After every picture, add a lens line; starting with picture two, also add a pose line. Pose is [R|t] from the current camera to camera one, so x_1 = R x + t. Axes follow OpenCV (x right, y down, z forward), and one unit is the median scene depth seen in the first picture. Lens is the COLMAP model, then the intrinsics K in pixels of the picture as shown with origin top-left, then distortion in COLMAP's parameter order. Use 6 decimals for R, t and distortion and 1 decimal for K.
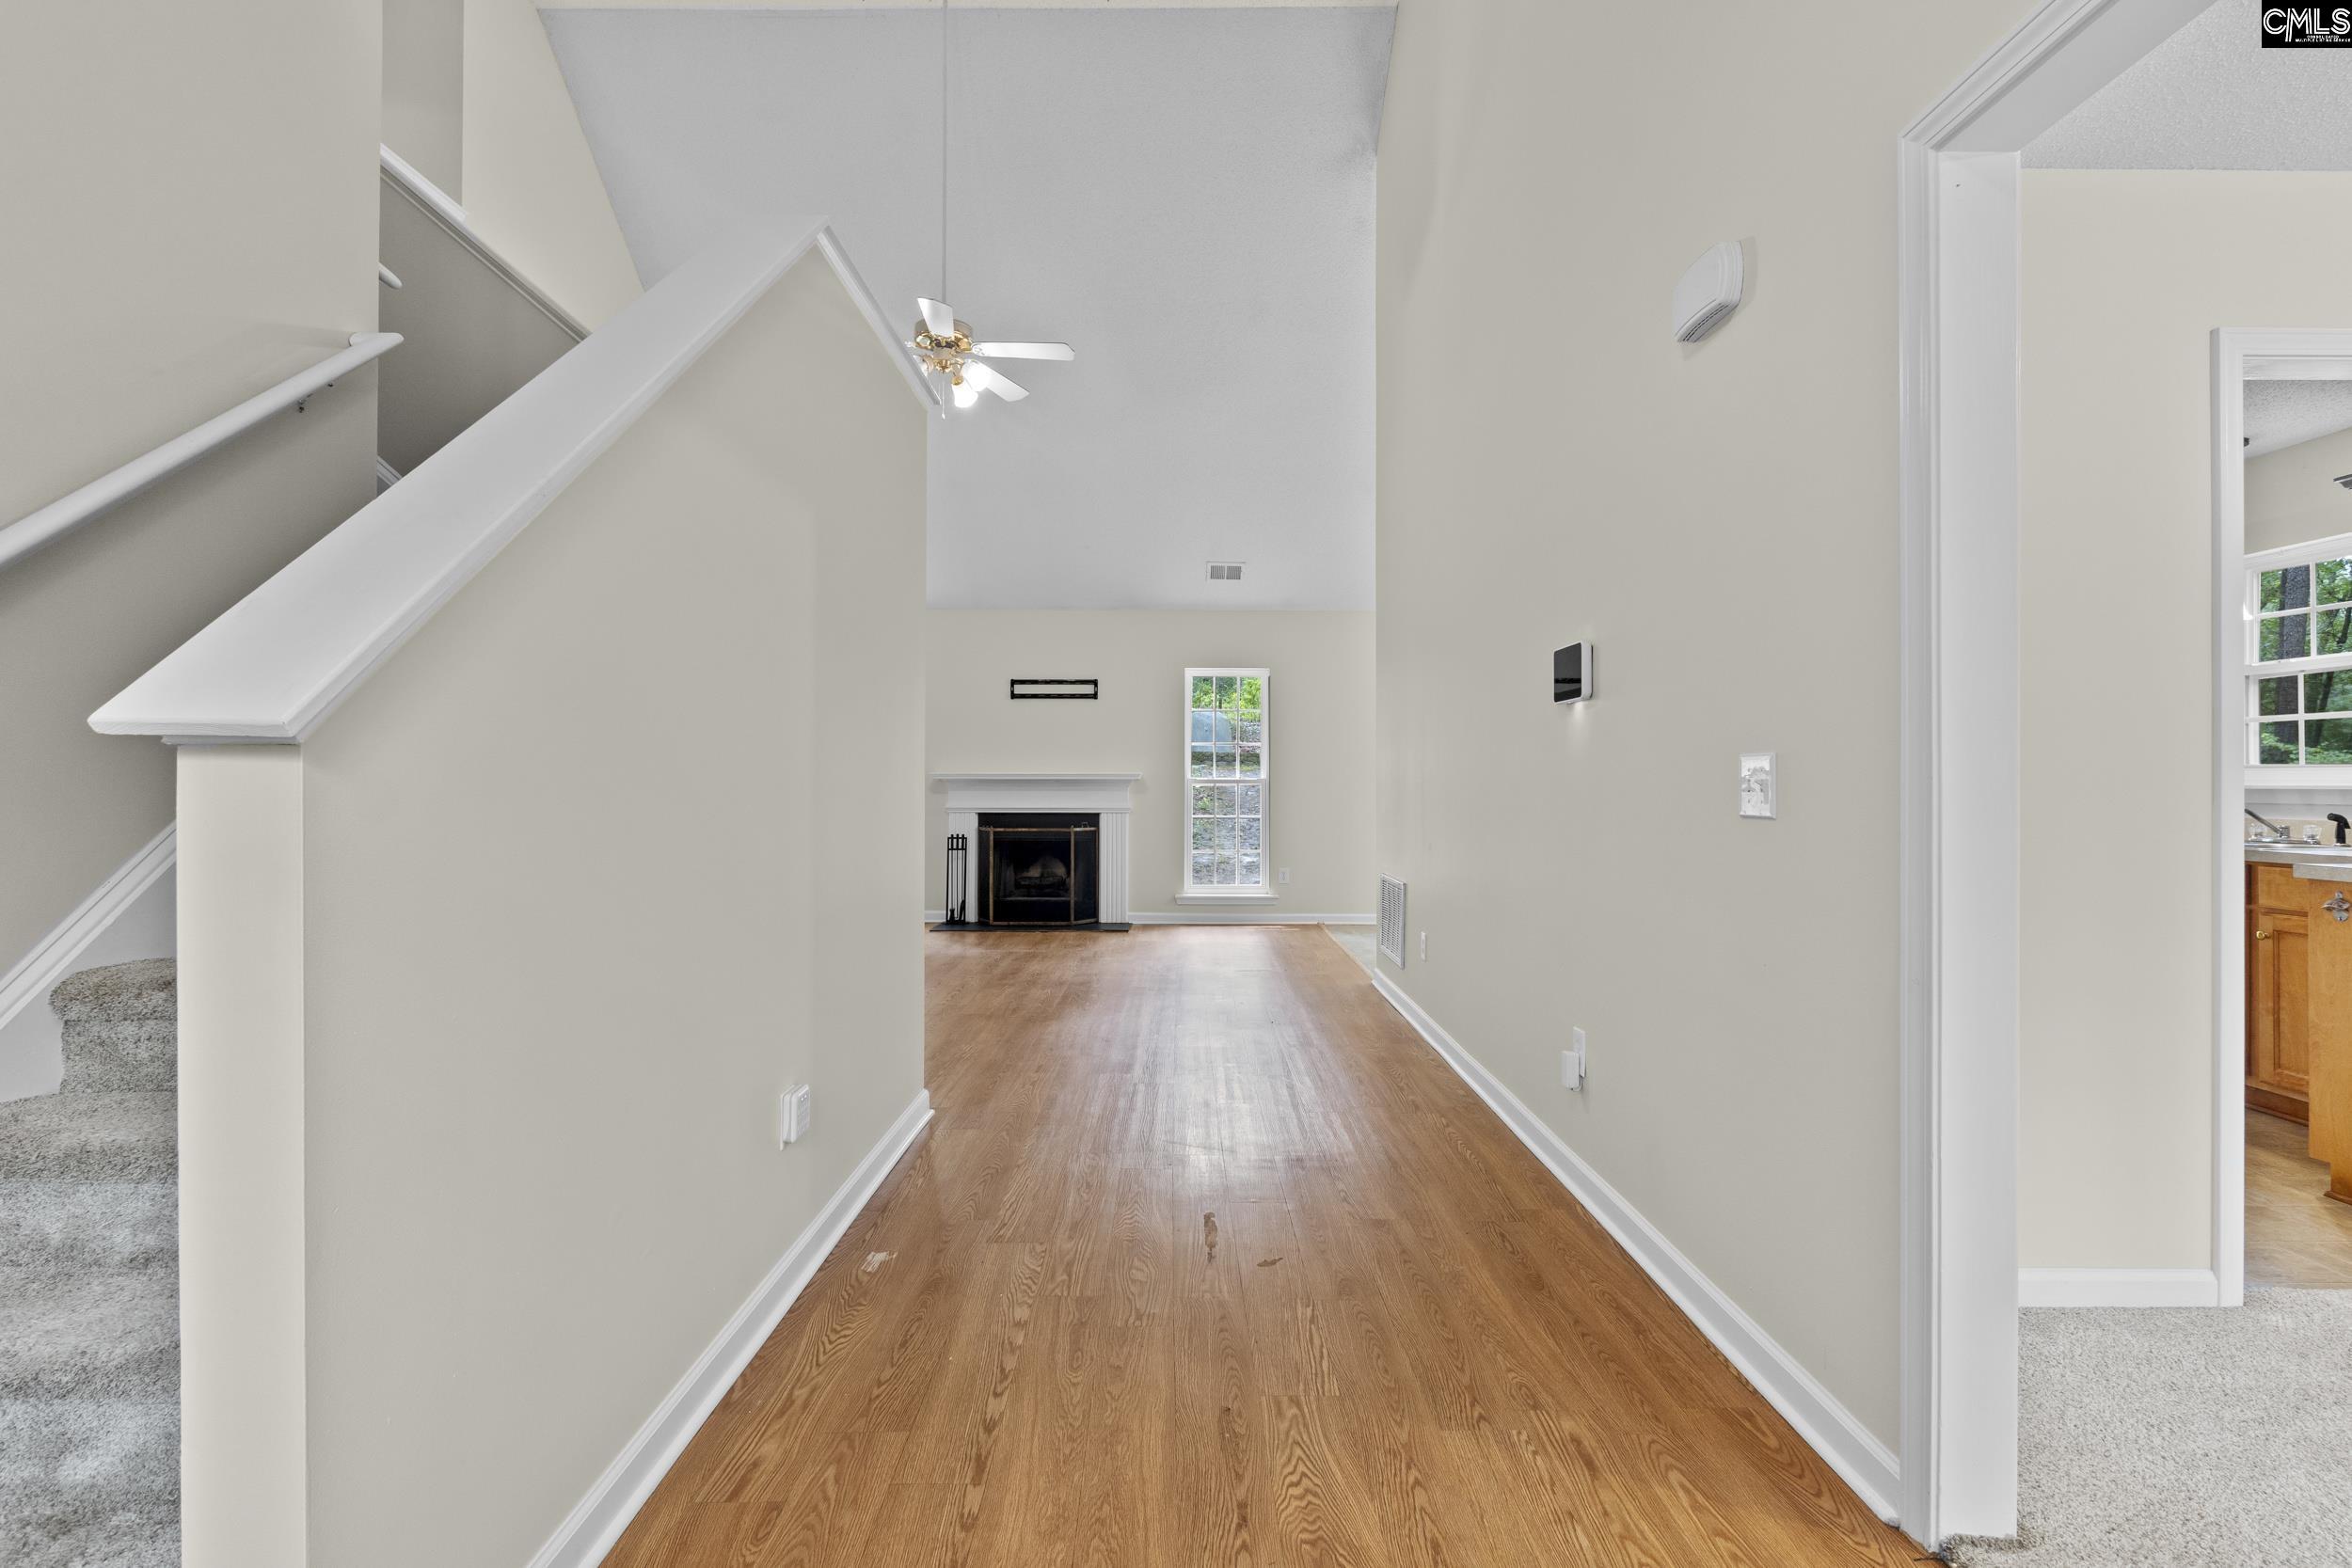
lens RADIAL K [[1092.2, 0, 1176.2], [0, 1092.2, 787.0], [0, 0, 1]] dist [-0.002858, -0.000105]
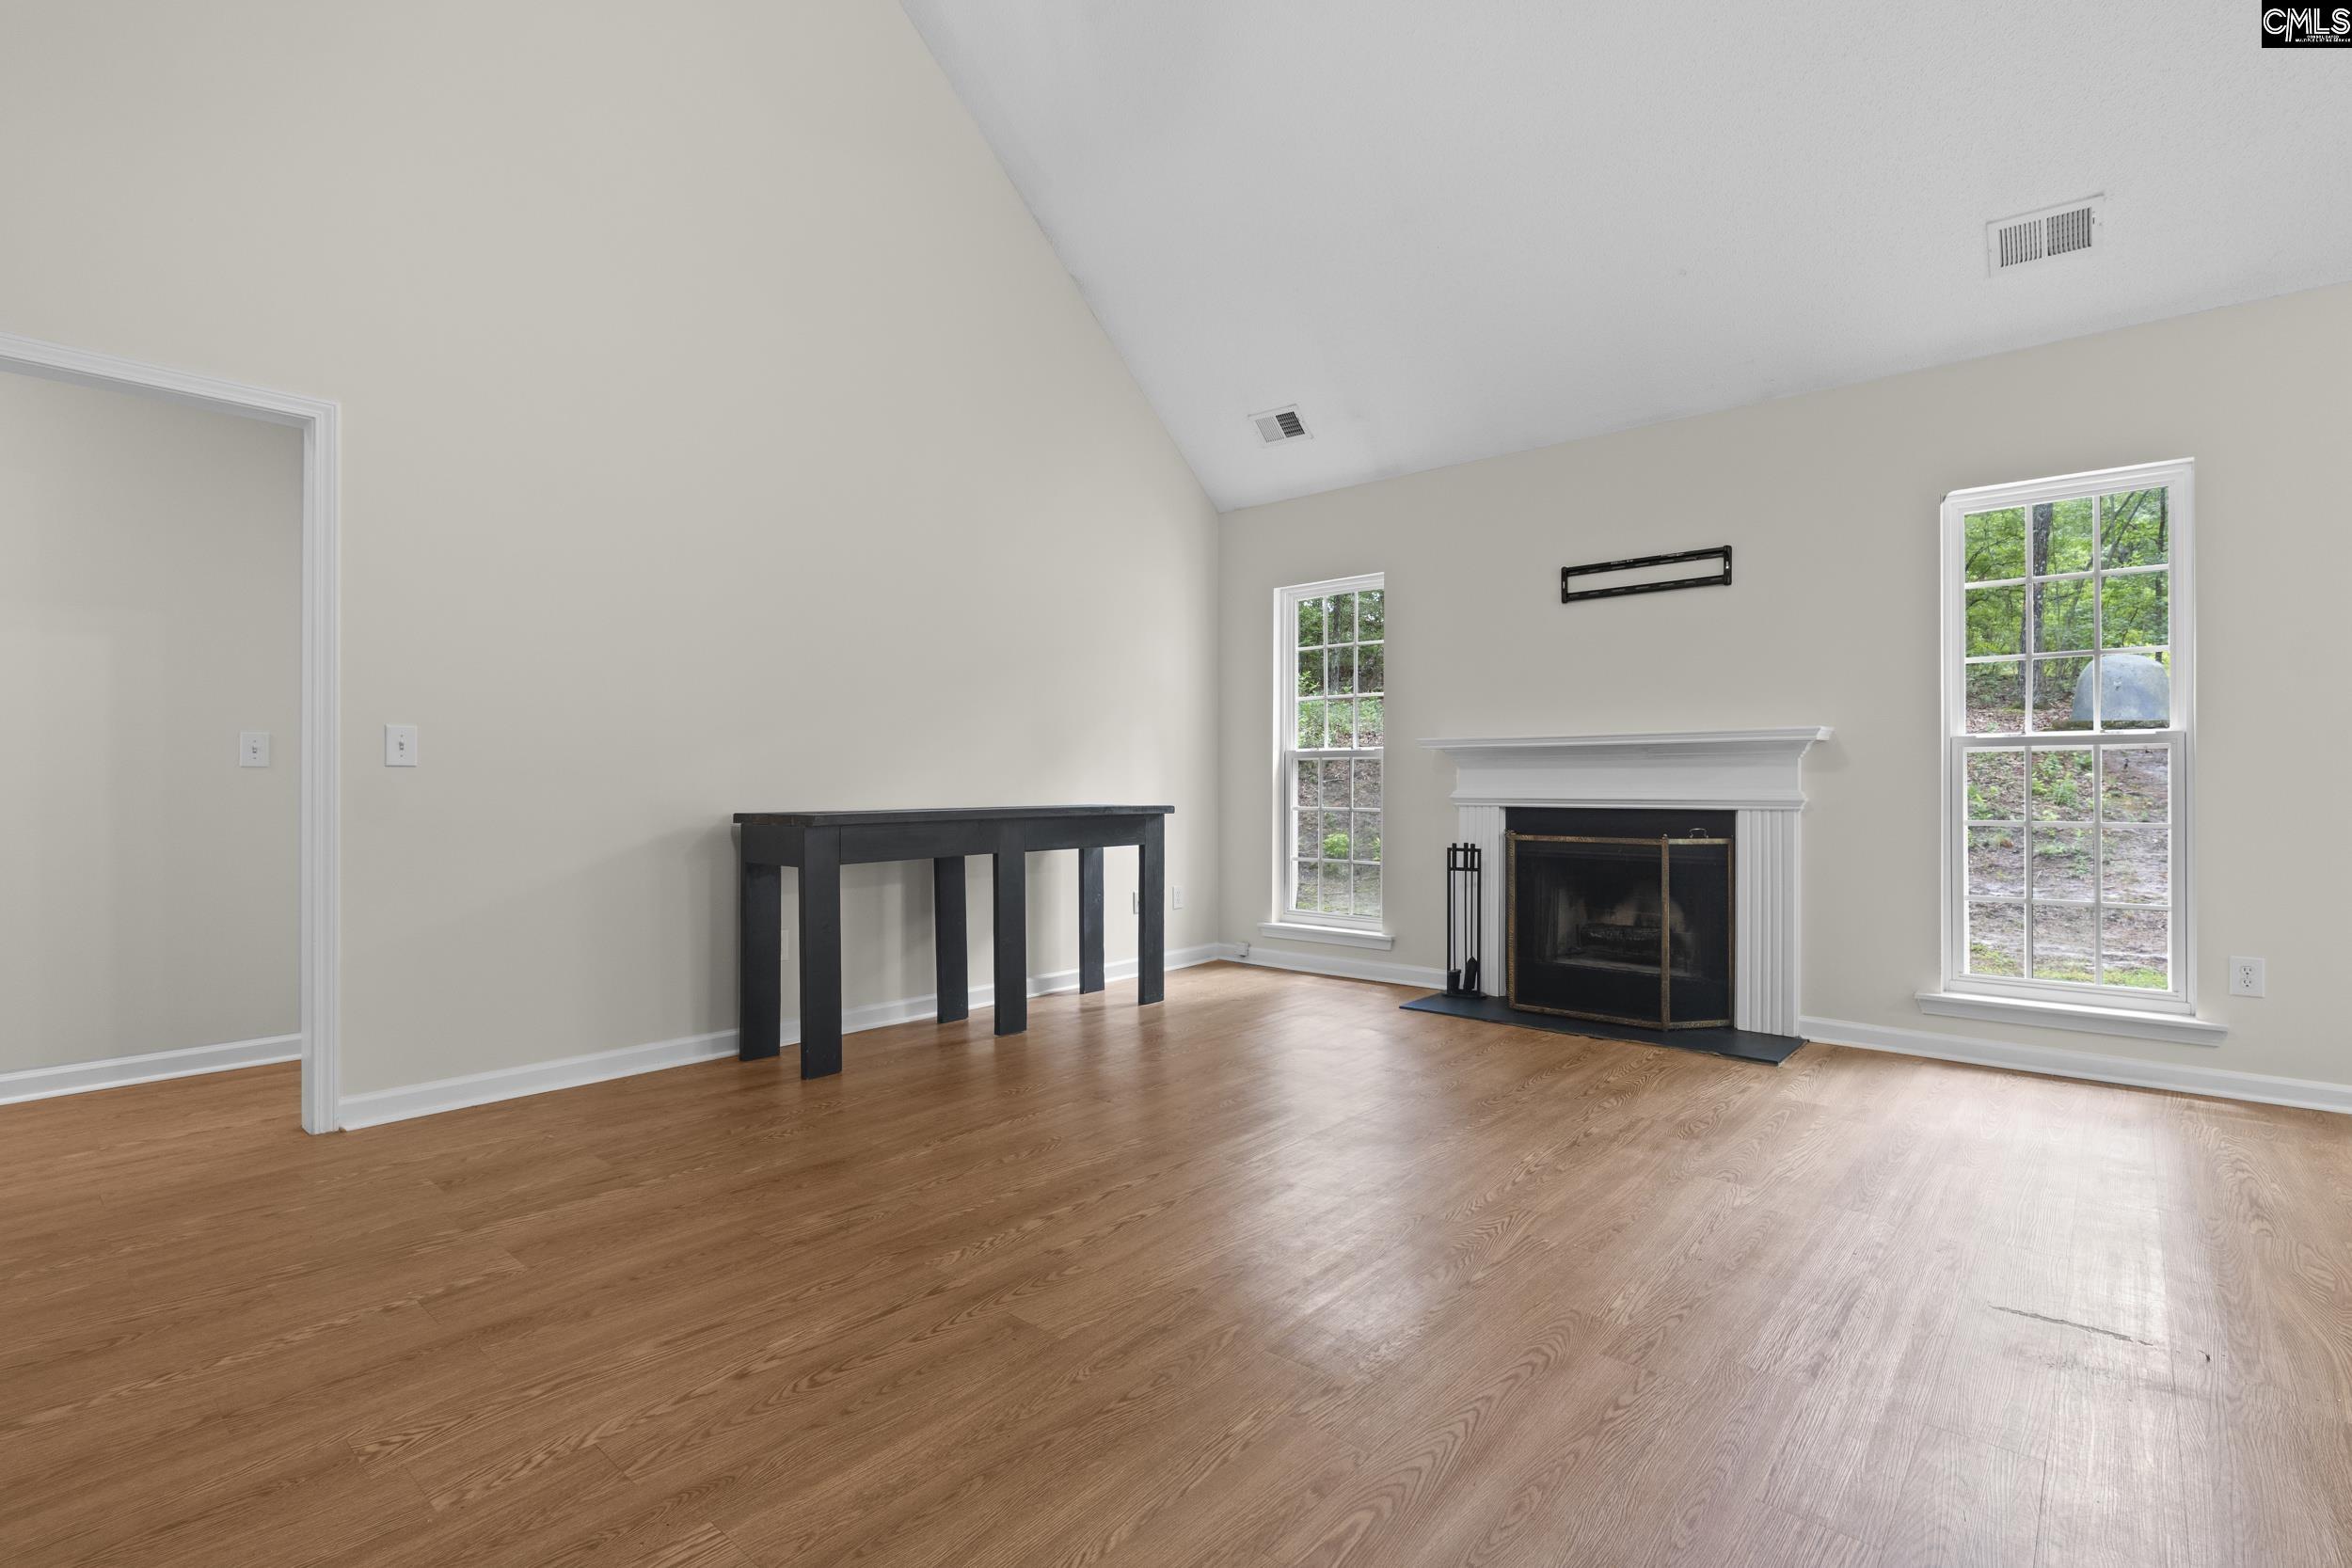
lens RADIAL K [[1092.2, 0, 1185.2], [0, 1092.2, 785.6], [0, 0, 1]] dist [-0.002858, -0.000105]
pose [[0.764625, -0.001195, -0.644475, 0.060249], [0.000078, 0.999998, -0.001762, 0.013378], [0.644476, 0.001297, 0.764624, 0.452274]]
